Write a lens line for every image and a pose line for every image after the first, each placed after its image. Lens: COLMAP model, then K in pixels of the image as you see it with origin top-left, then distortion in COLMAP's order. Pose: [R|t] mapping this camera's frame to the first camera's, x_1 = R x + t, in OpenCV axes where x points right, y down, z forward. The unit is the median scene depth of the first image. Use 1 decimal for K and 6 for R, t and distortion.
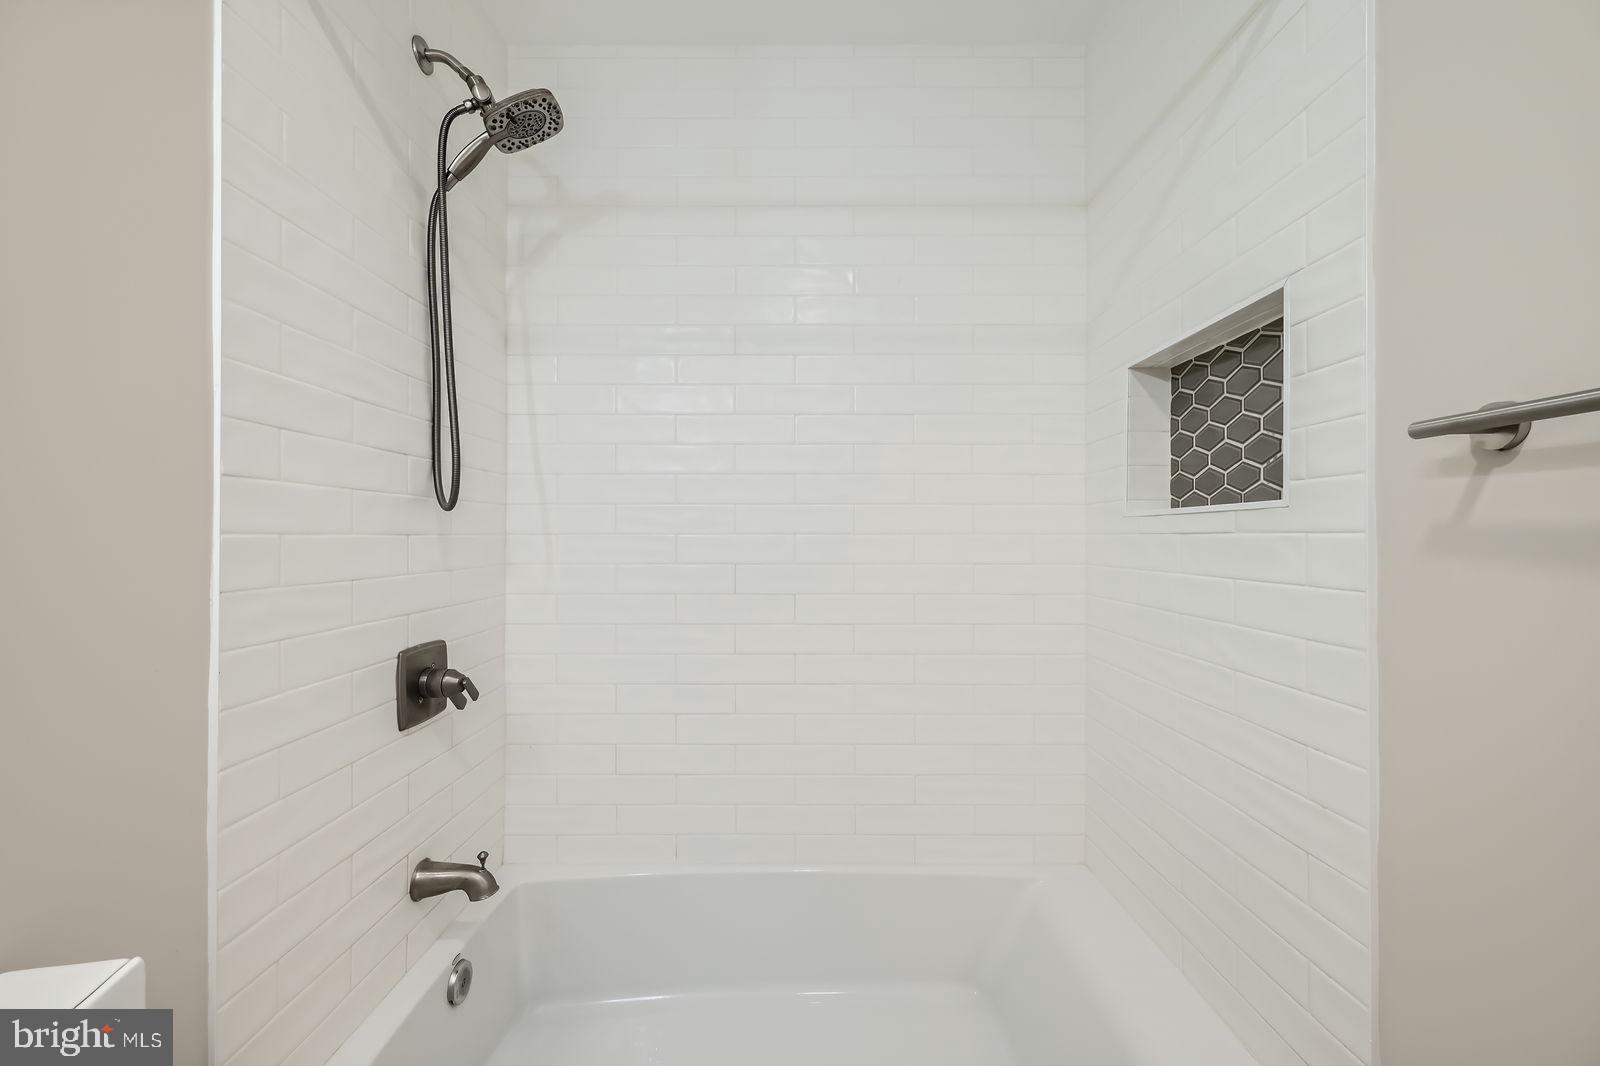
lens RADIAL K [[632.3, 0, 797.1], [0, 632.3, 534.5], [0, 0, 1]] dist [-0.000505, 0.000178]
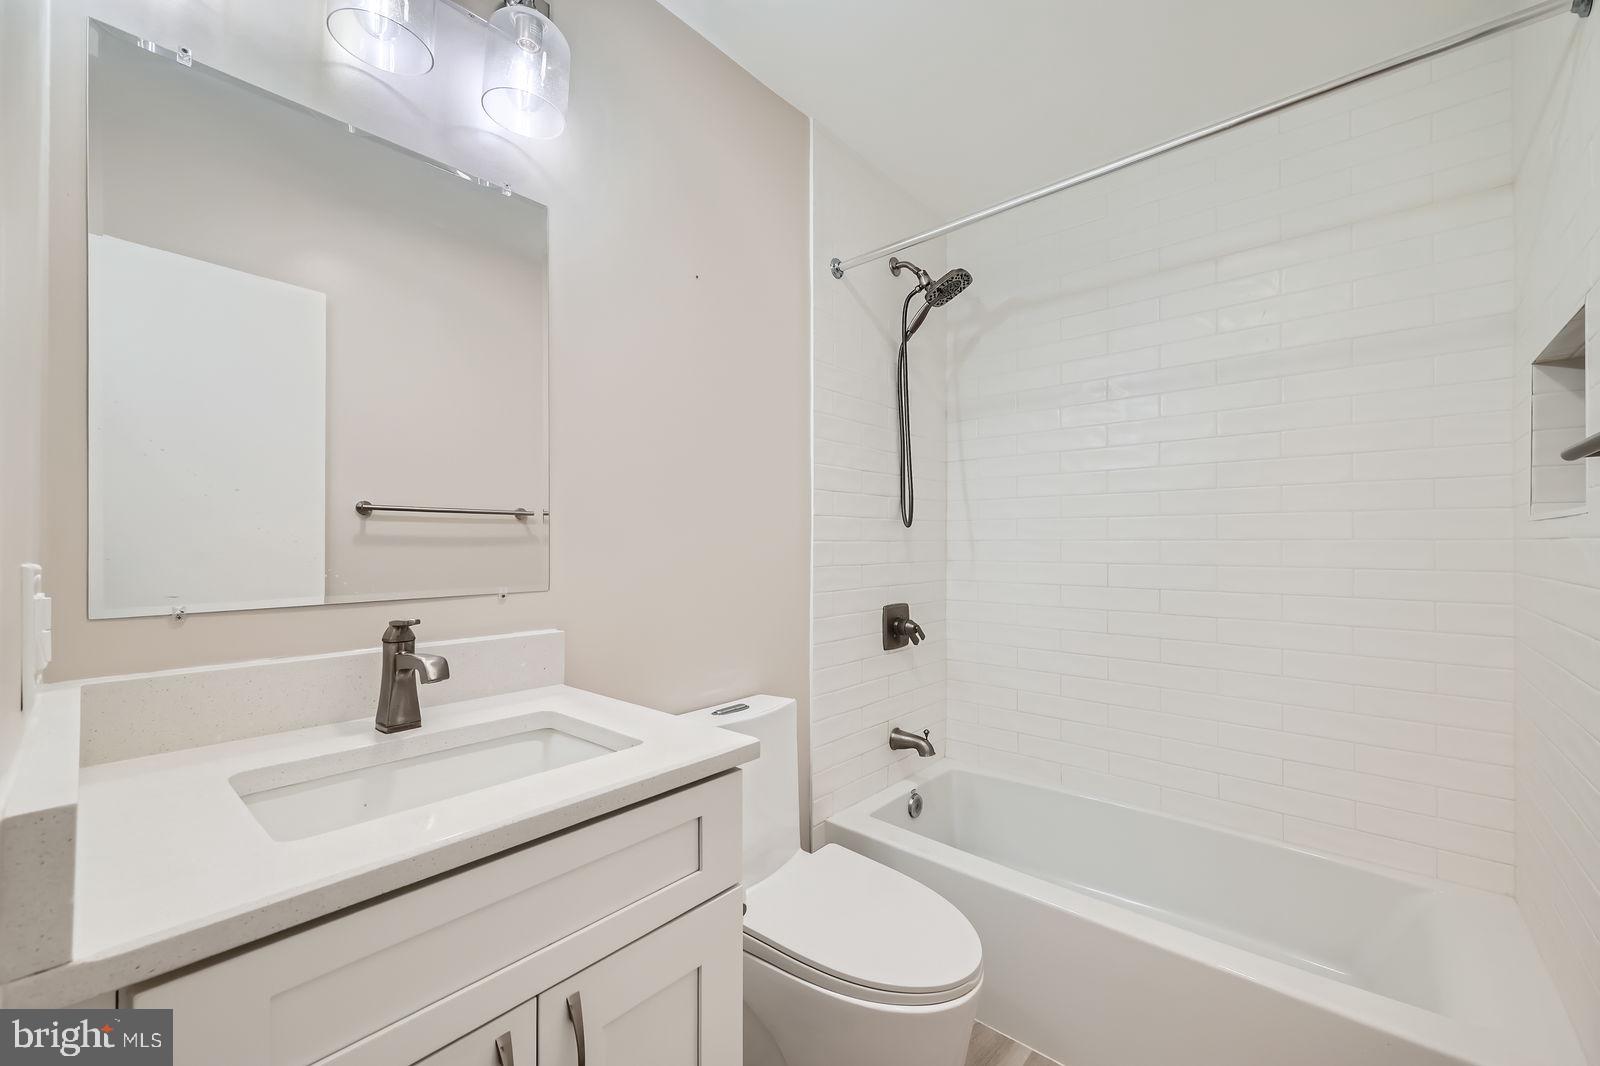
lens RADIAL K [[632.3, 0, 800.8], [0, 632.3, 539.1], [0, 0, 1]] dist [-0.000505, 0.000178]
pose [[0.752995, -0.004912, -0.658008, 0.356976], [0.001337, 0.999981, -0.005935, 0.004516], [0.658025, 0.003589, 0.752988, -0.483996]]
